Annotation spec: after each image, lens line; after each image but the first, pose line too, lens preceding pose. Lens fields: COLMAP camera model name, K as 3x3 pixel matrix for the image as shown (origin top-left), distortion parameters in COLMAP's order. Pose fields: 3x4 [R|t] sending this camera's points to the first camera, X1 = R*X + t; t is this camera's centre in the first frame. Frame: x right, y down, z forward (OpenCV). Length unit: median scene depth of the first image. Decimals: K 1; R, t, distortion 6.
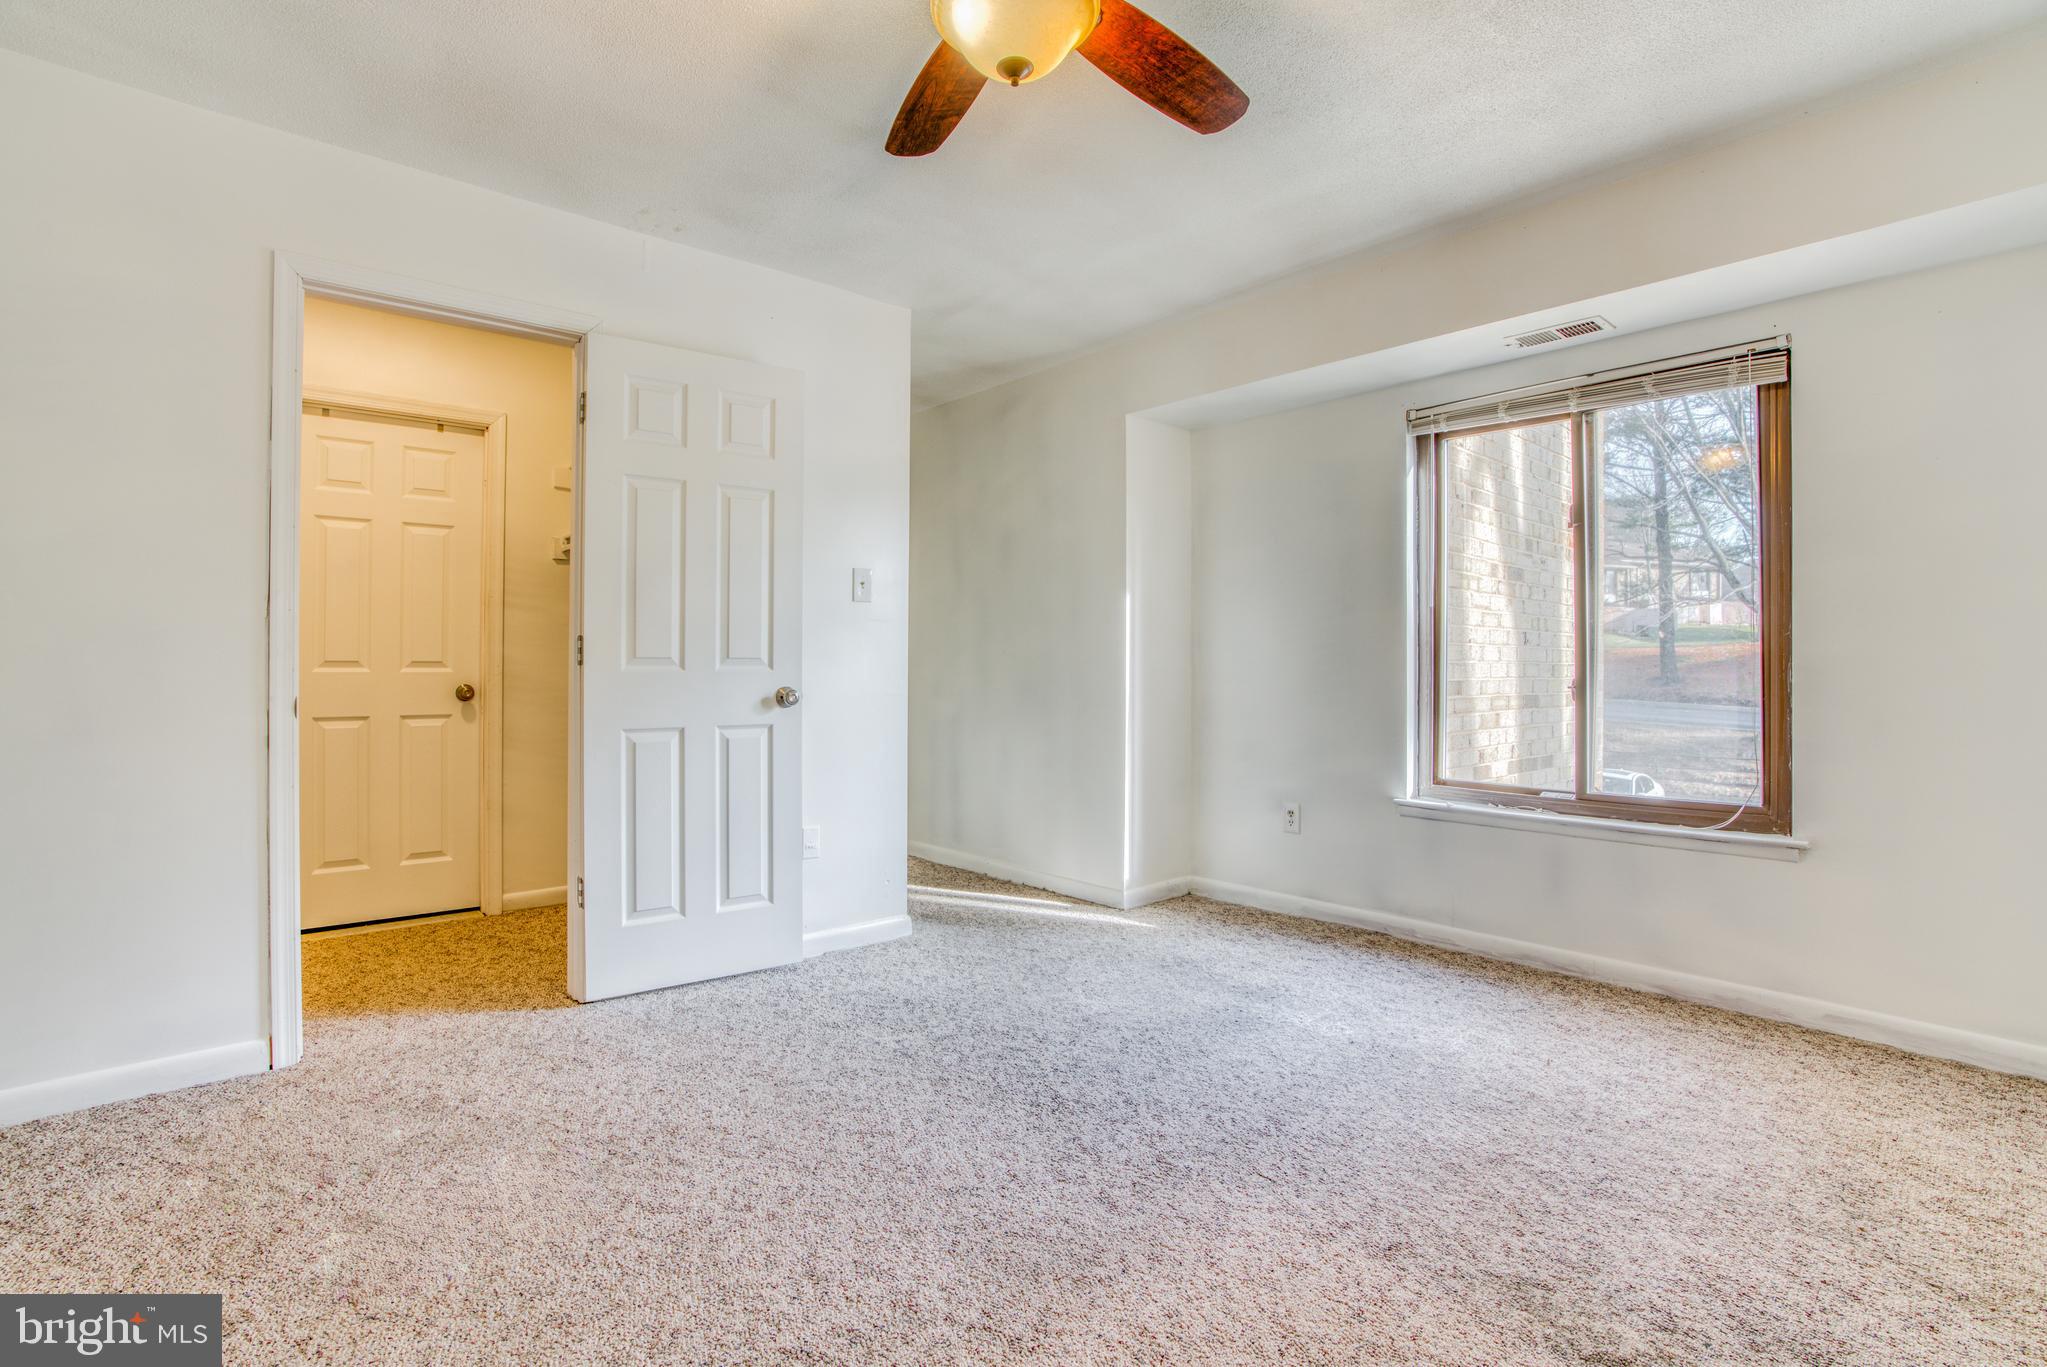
lens RADIAL K [[952.7, 0, 1010.3], [0, 952.7, 667.0], [0, 0, 1]] dist [-0.070369, 0.027287]
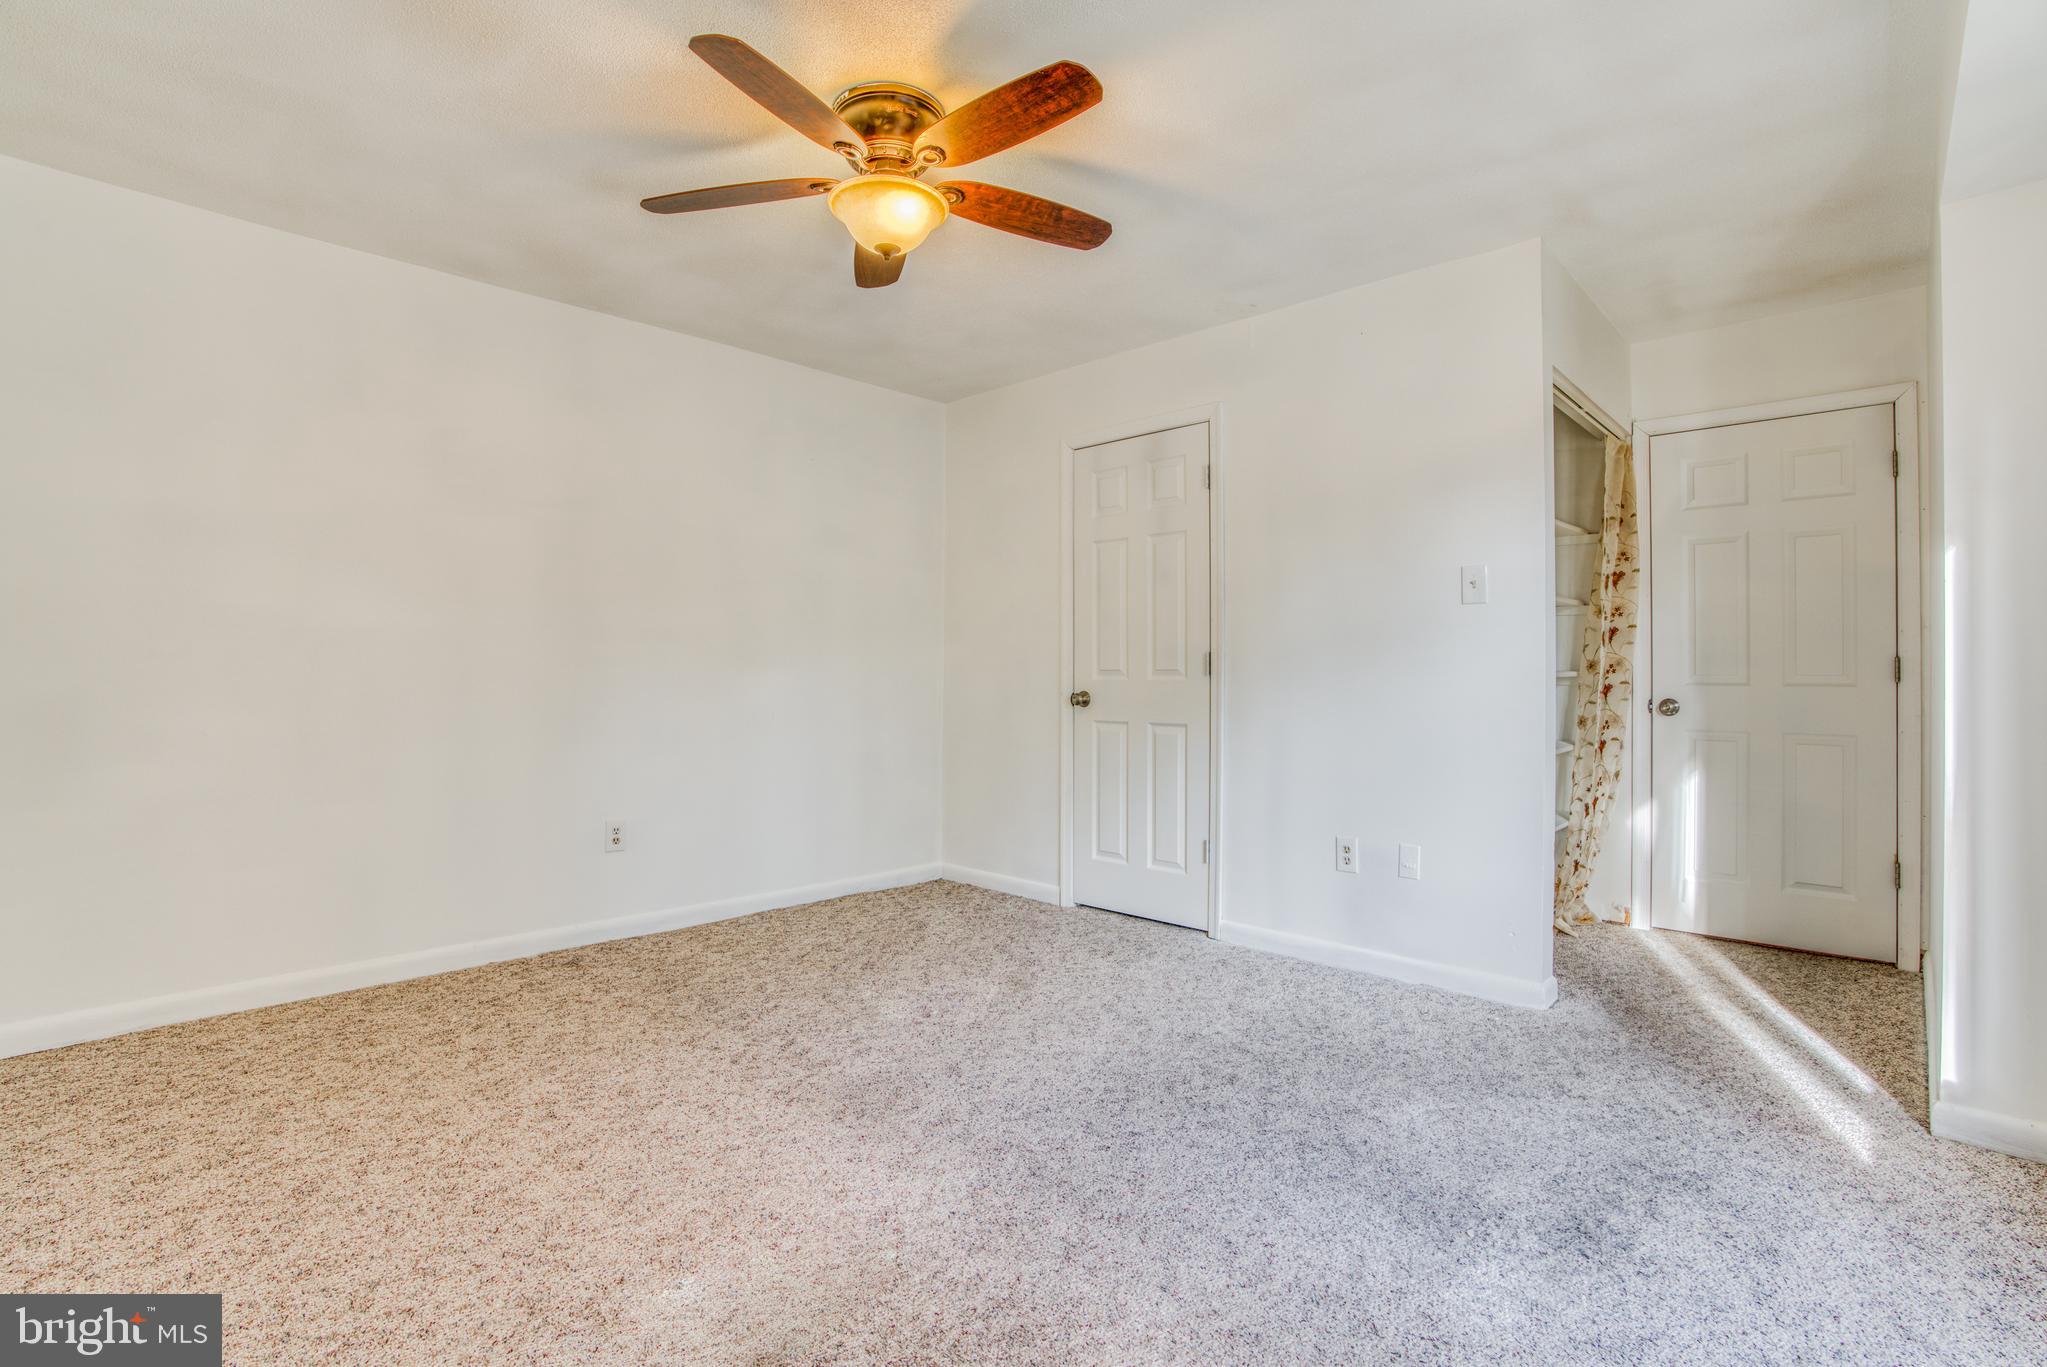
lens RADIAL K [[952.7, 0, 1010.3], [0, 952.7, 667.0], [0, 0, 1]] dist [-0.070369, 0.027287]
pose [[0.081493, -0.007339, -0.996647, 0.912702], [0.001751, 0.999972, -0.007221, -0.006214], [0.996672, -0.001156, 0.081504, 0.678143]]
